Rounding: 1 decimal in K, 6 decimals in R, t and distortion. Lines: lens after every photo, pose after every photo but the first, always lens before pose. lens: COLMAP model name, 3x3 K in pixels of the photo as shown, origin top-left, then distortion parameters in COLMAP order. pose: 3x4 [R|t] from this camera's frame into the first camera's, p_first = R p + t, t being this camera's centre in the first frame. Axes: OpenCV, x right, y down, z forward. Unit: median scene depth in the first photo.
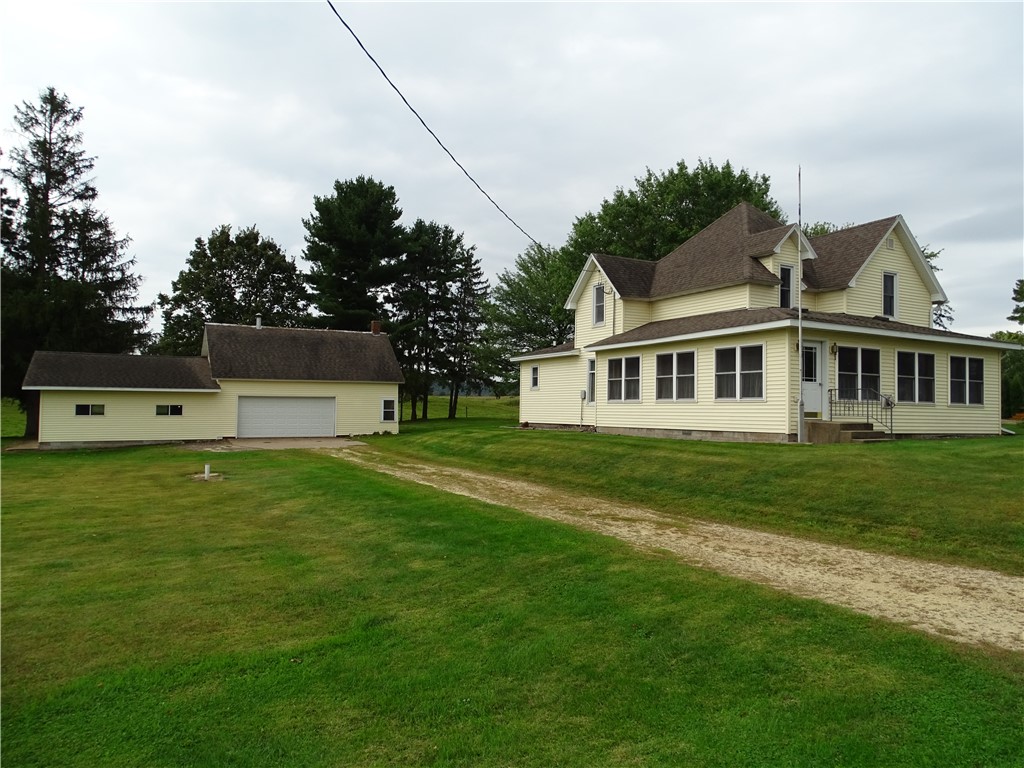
lens RADIAL K [[725.2, 0, 543.9], [0, 725.2, 384.9], [0, 0, 1]] dist [-0.000043, -0.034811]
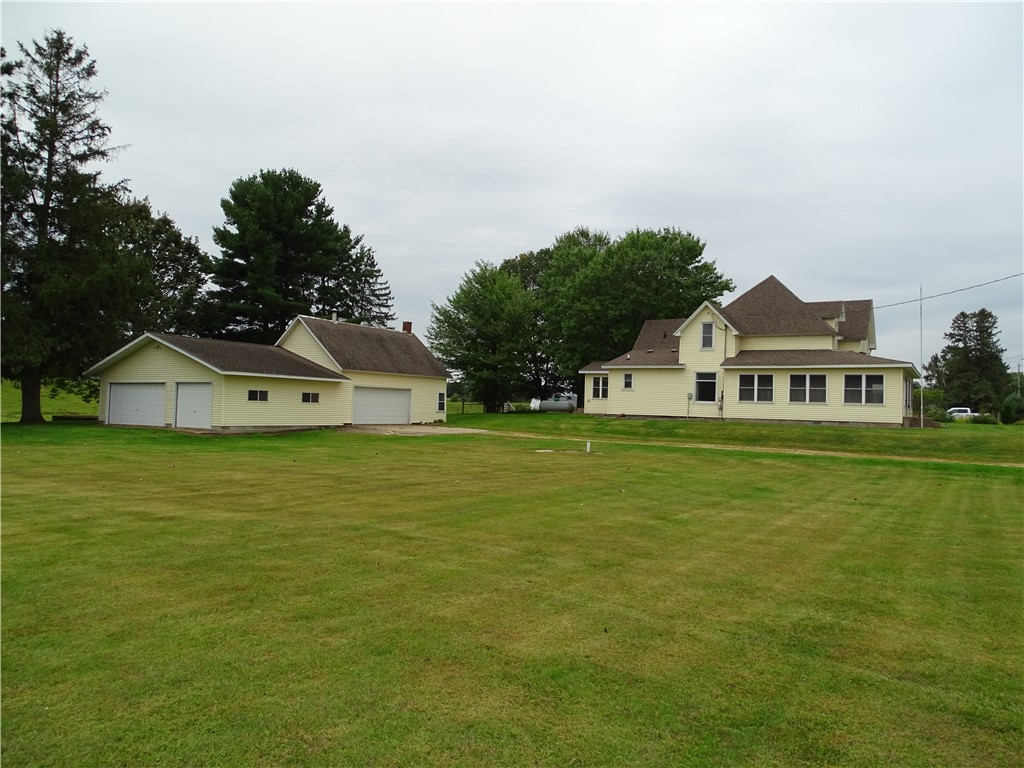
lens RADIAL K [[732.4, 0, 512.0], [0, 732.4, 384.0], [0, 0, 1]] dist [-0.002495, -0.000693]
pose [[0.880952, 0.035676, 0.471859, -0.815069], [-0.039711, 0.999210, -0.001409, 0.004741], [-0.471537, -0.017497, 0.881673, -0.107716]]
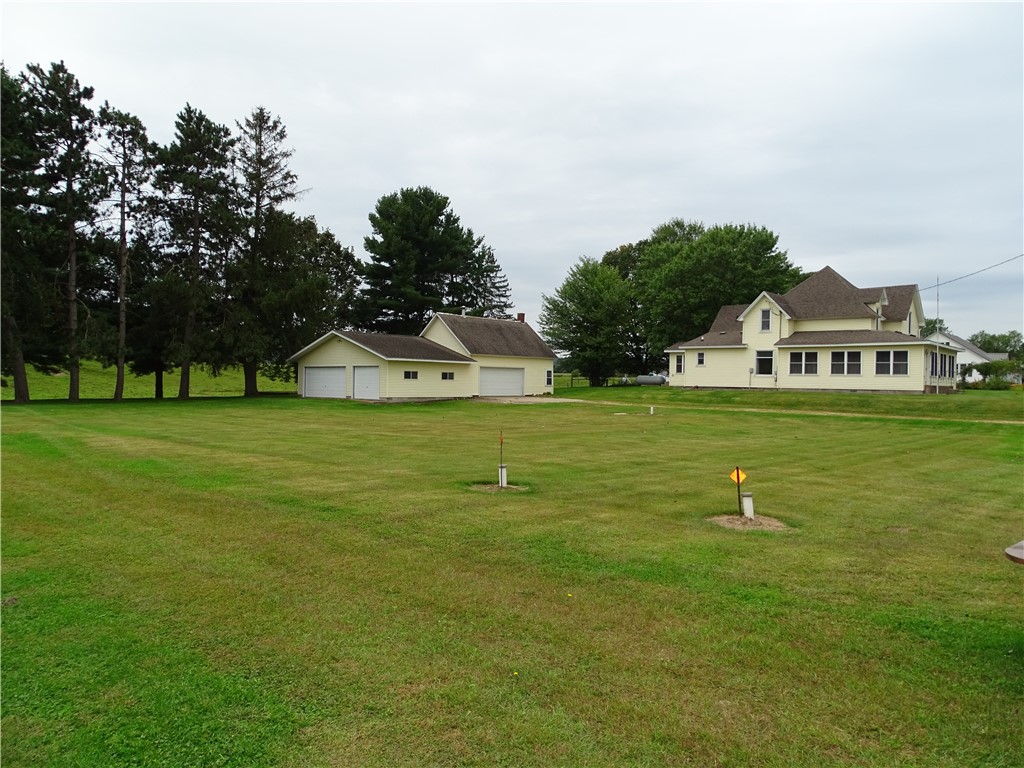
lens RADIAL K [[732.4, 0, 512.0], [0, 732.4, 384.0], [0, 0, 1]] dist [-0.002495, -0.000693]
pose [[0.947385, 0.008859, 0.319973, -0.910313], [-0.021969, 0.999059, 0.037388, -0.006159], [-0.319341, -0.042450, 0.946689, -0.427201]]
